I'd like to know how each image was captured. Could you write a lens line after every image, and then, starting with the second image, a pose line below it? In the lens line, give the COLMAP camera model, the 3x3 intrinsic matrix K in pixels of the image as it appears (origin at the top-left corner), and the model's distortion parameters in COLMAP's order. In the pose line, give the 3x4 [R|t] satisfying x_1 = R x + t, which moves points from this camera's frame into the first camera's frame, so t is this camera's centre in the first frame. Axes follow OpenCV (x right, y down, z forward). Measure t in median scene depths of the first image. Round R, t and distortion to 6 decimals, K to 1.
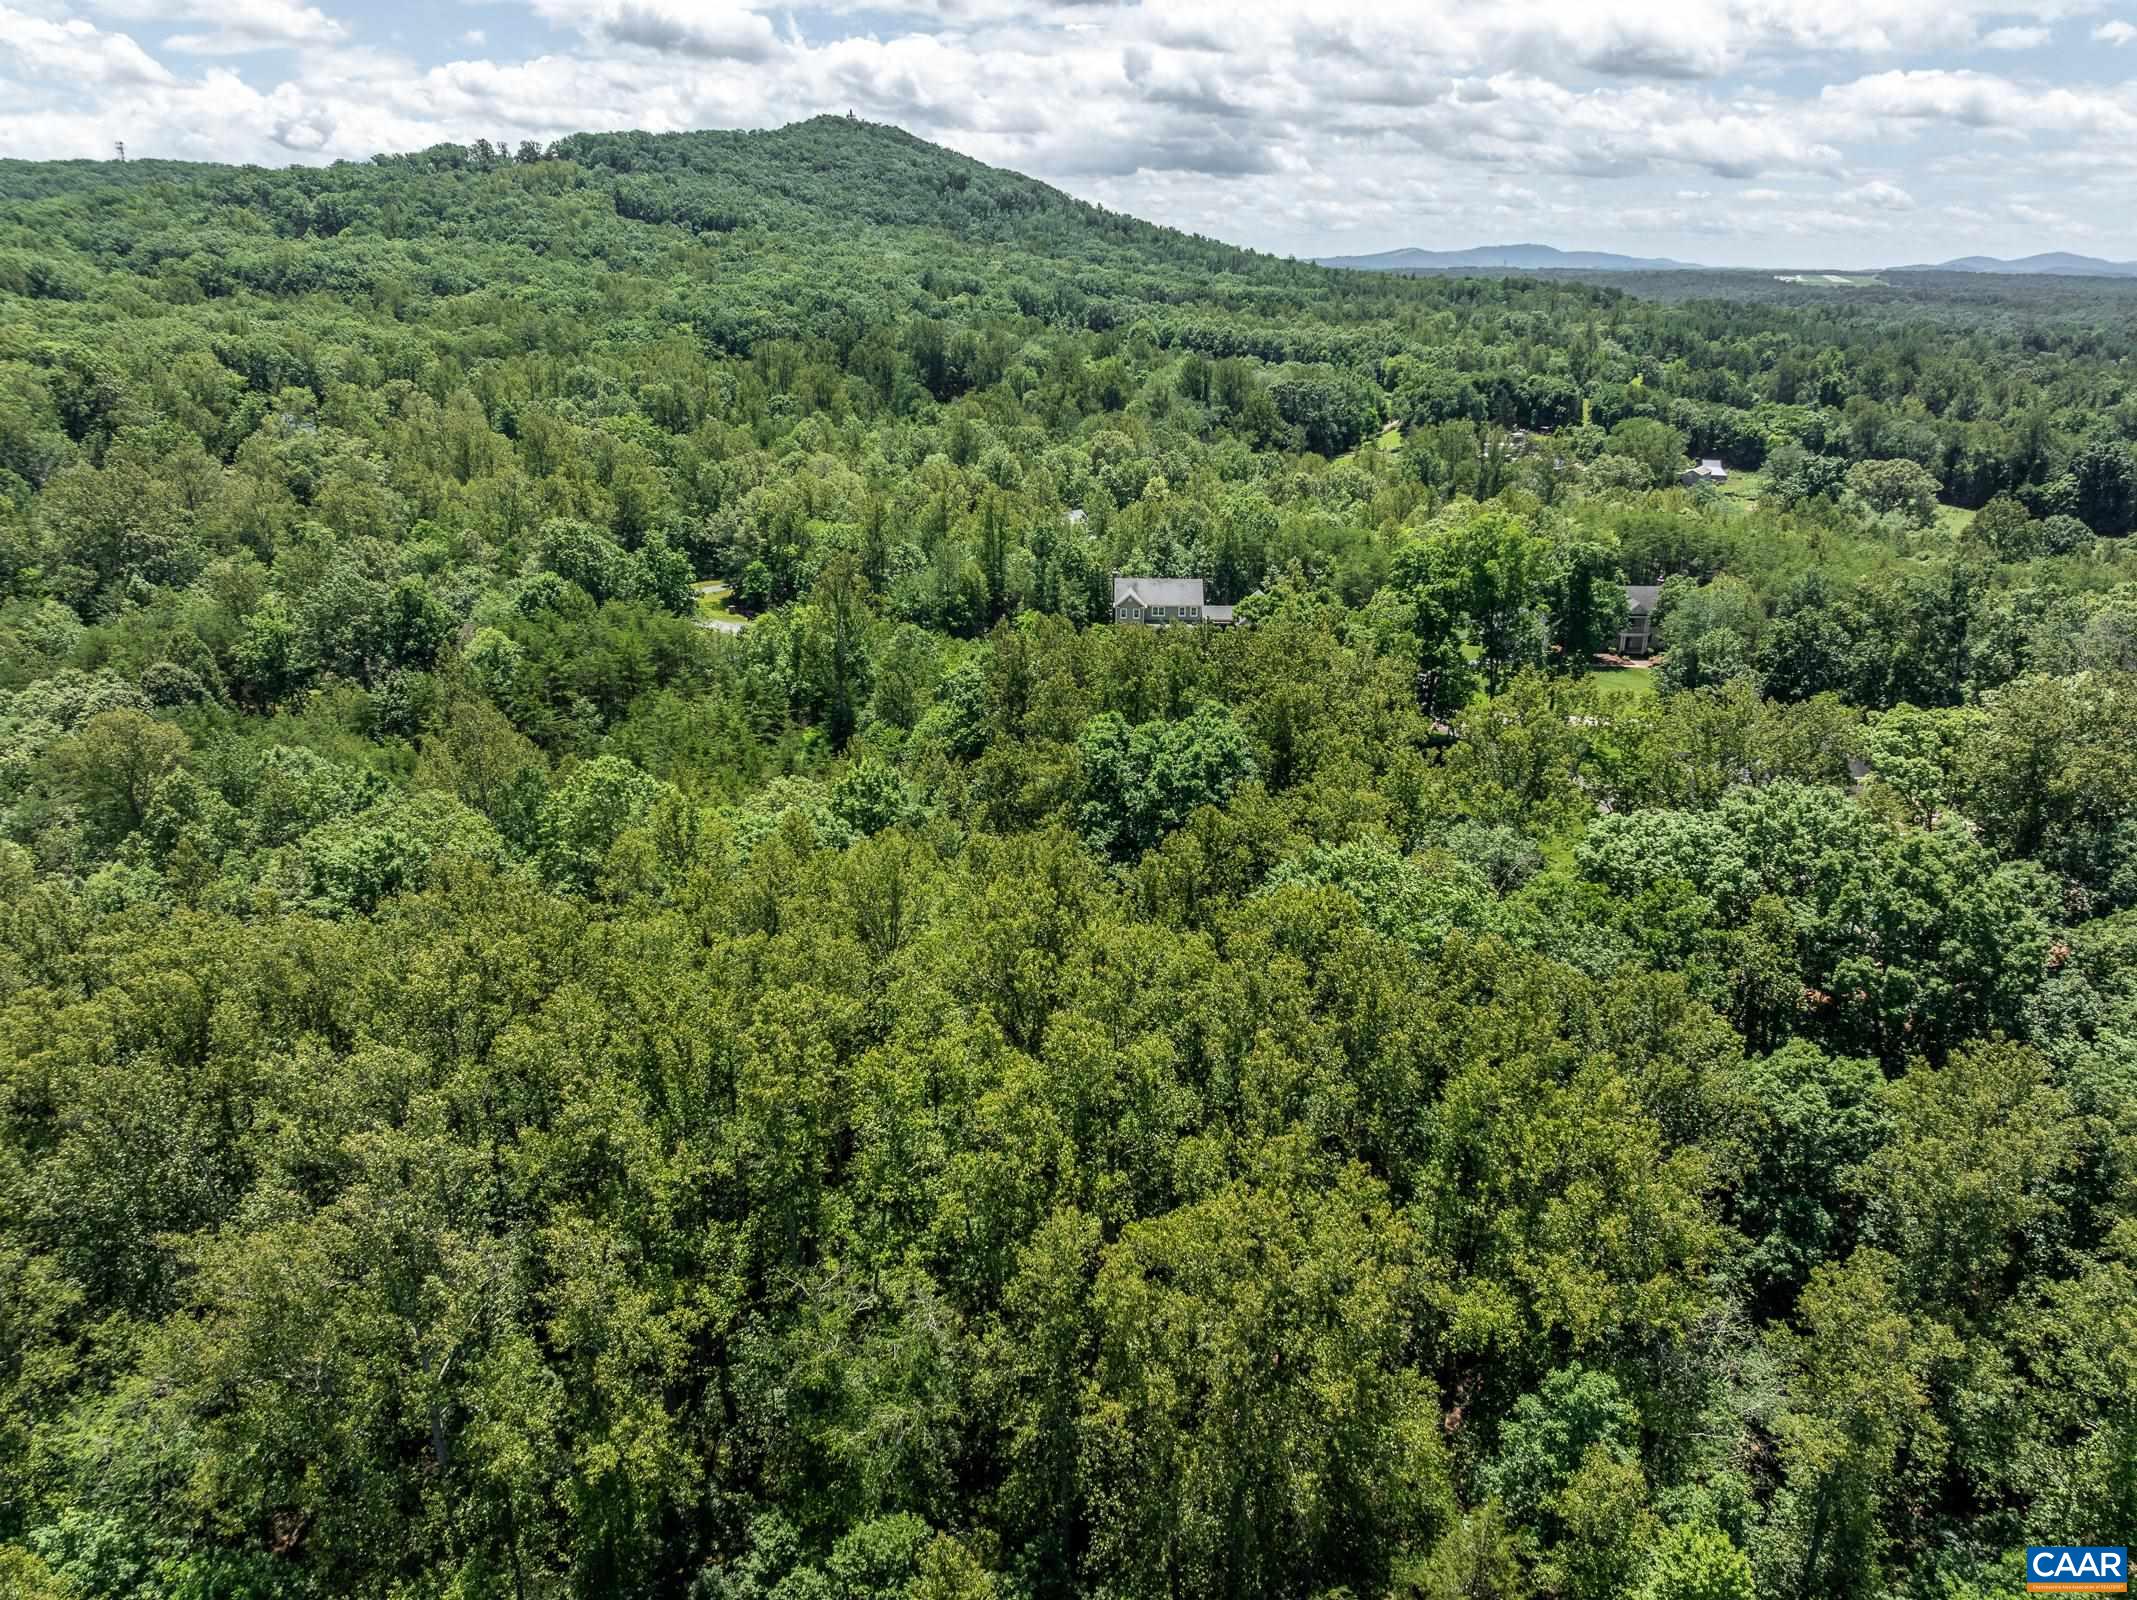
lens RADIAL K [[1526.6, 0, 1063.5], [0, 1526.6, 802.9], [0, 0, 1]] dist [-0.064628, 0.035284]
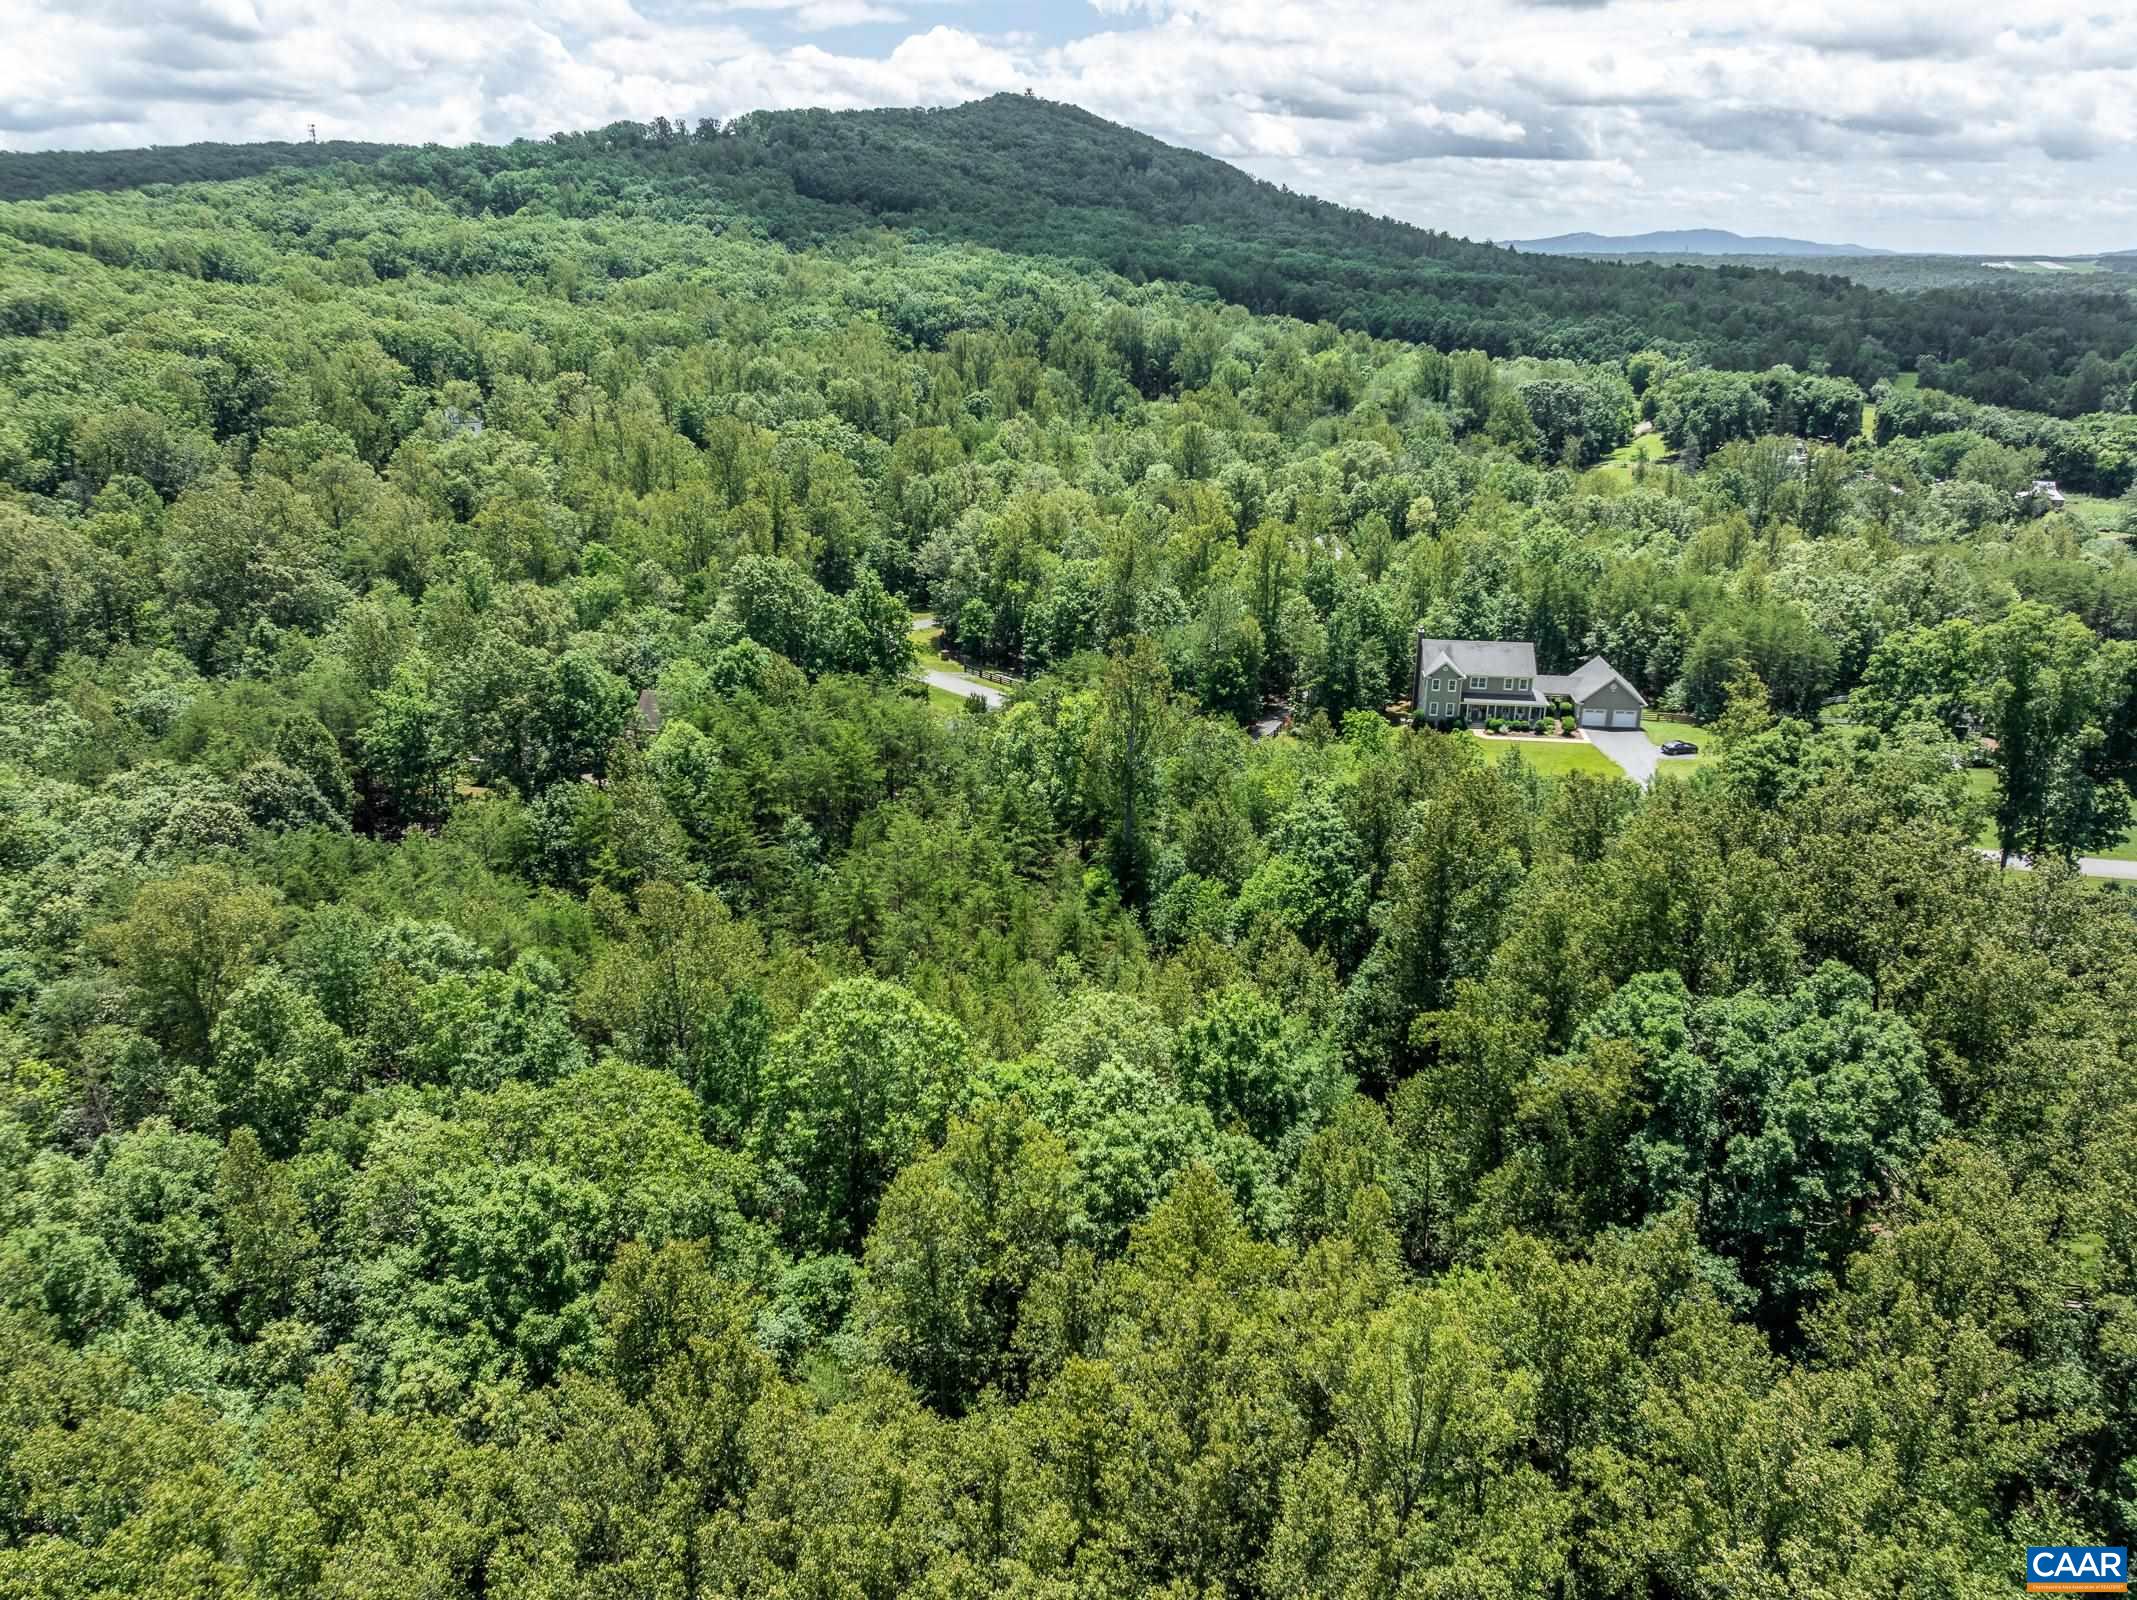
lens RADIAL K [[1526.6, 0, 1063.5], [0, 1526.6, 802.9], [0, 0, 1]] dist [-0.064628, 0.035284]
pose [[0.995131, 0.034281, -0.092403, -0.048183], [-0.033326, 0.999374, 0.011862, -0.038832], [0.092752, -0.008725, 0.995651, 0.106628]]
